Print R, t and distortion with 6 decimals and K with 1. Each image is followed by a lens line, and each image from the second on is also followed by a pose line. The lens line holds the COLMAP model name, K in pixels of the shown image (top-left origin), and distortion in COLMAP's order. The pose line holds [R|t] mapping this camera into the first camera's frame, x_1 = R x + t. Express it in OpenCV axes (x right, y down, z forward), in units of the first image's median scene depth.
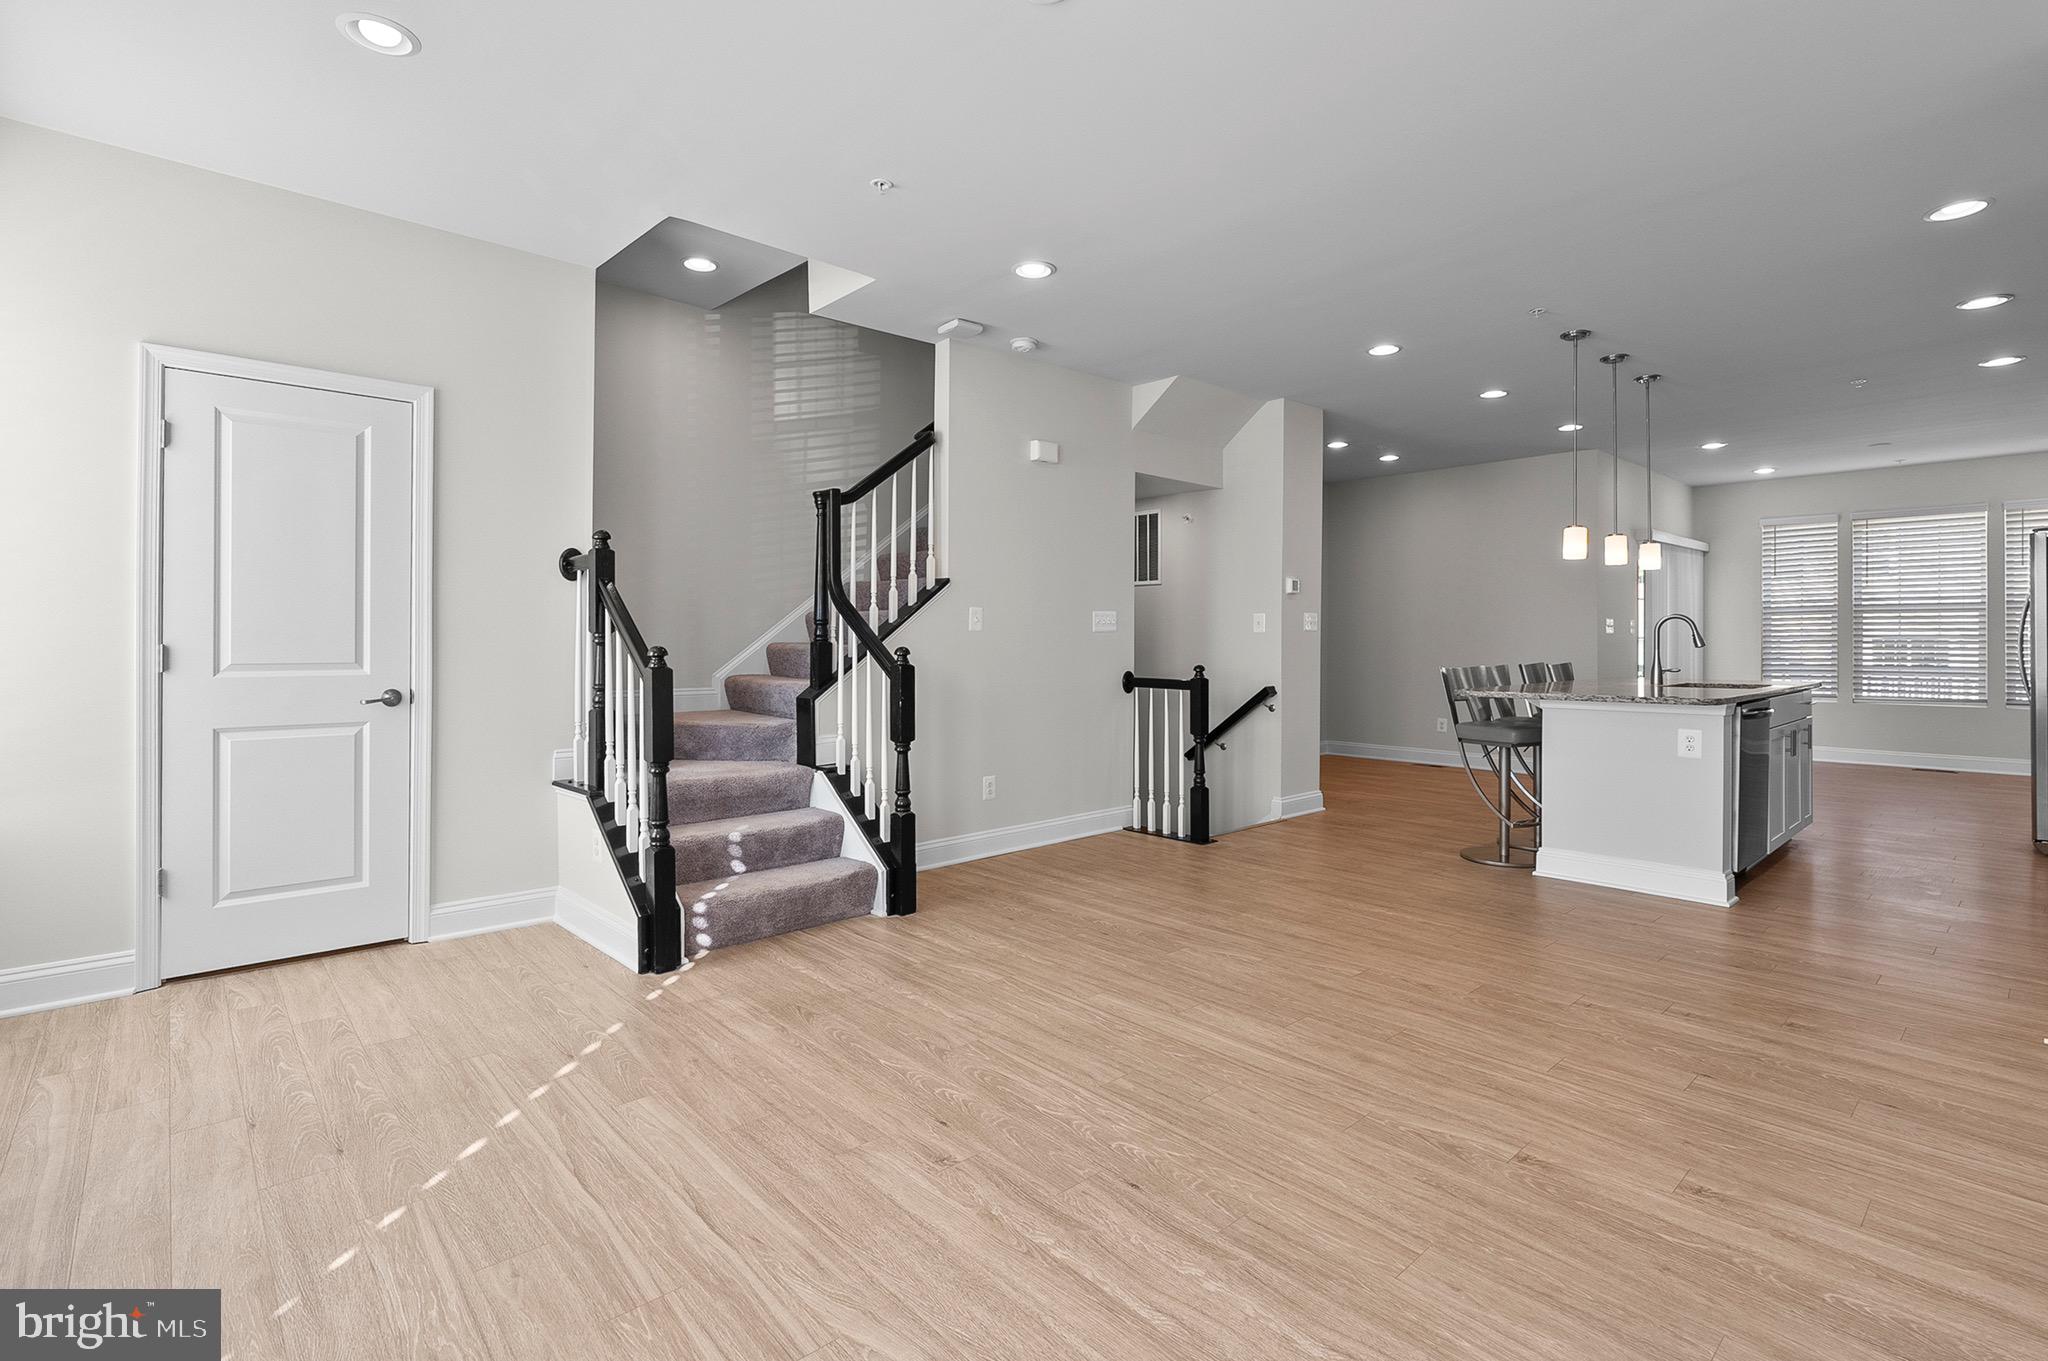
lens RADIAL K [[921.9, 0, 1019.2], [0, 921.9, 640.7], [0, 0, 1]] dist [-0.000474, 0.000022]
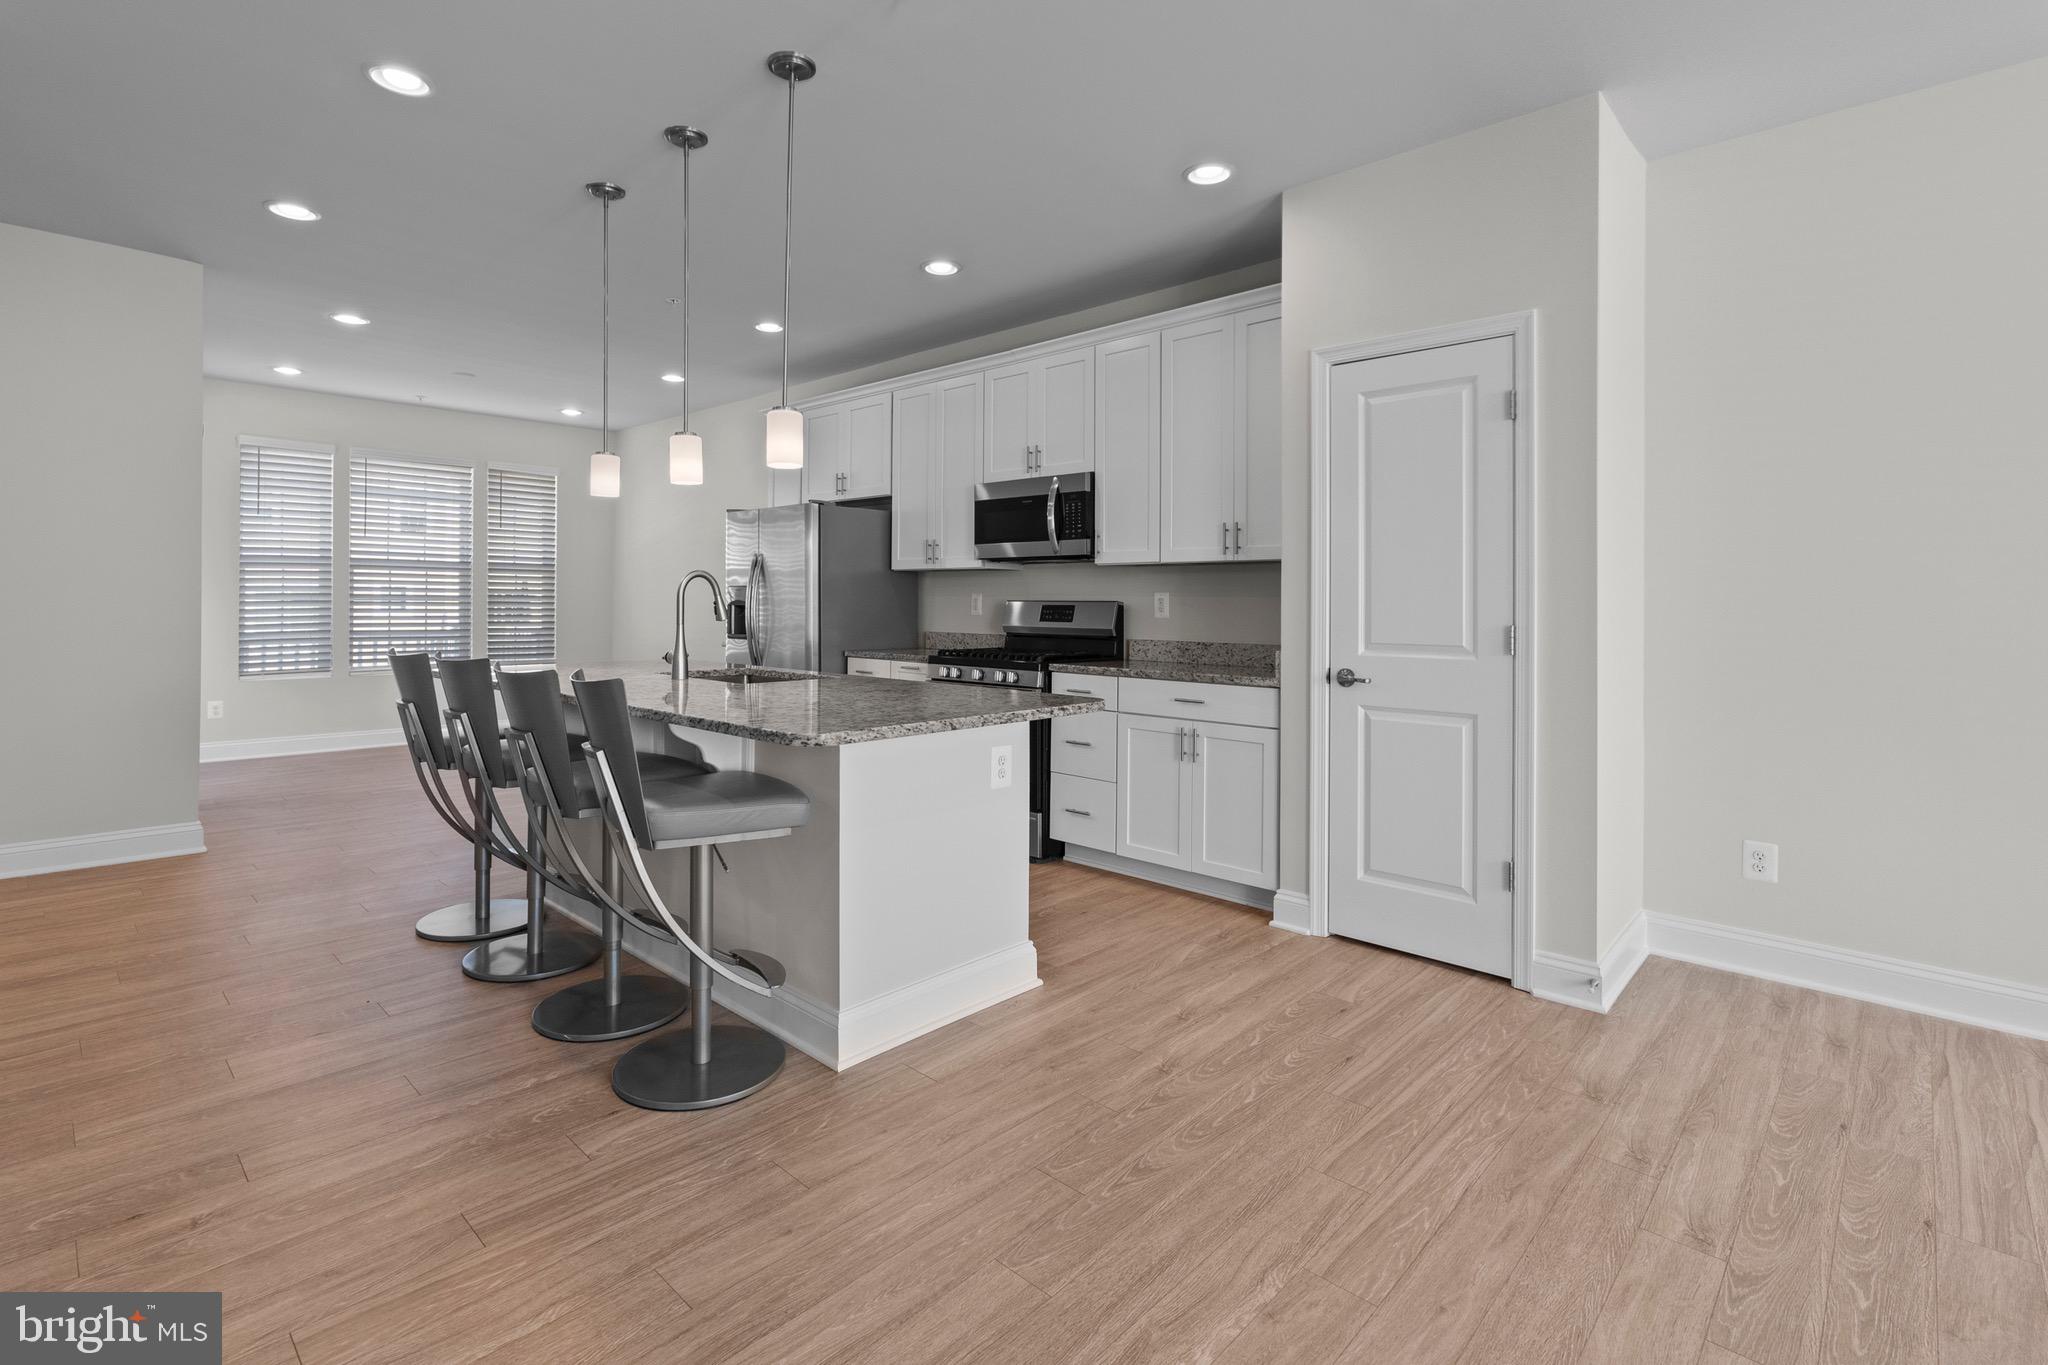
lens RADIAL K [[960.2, 0, 1019.5], [0, 960.2, 602.4], [0, 0, 1]] dist [-0.000943, 0.000152]
pose [[-0.065505, -0.001680, 0.997851, 0.022630], [-0.007448, 0.999972, 0.001195, -0.015330], [-0.997824, -0.007354, -0.065516, 1.367517]]
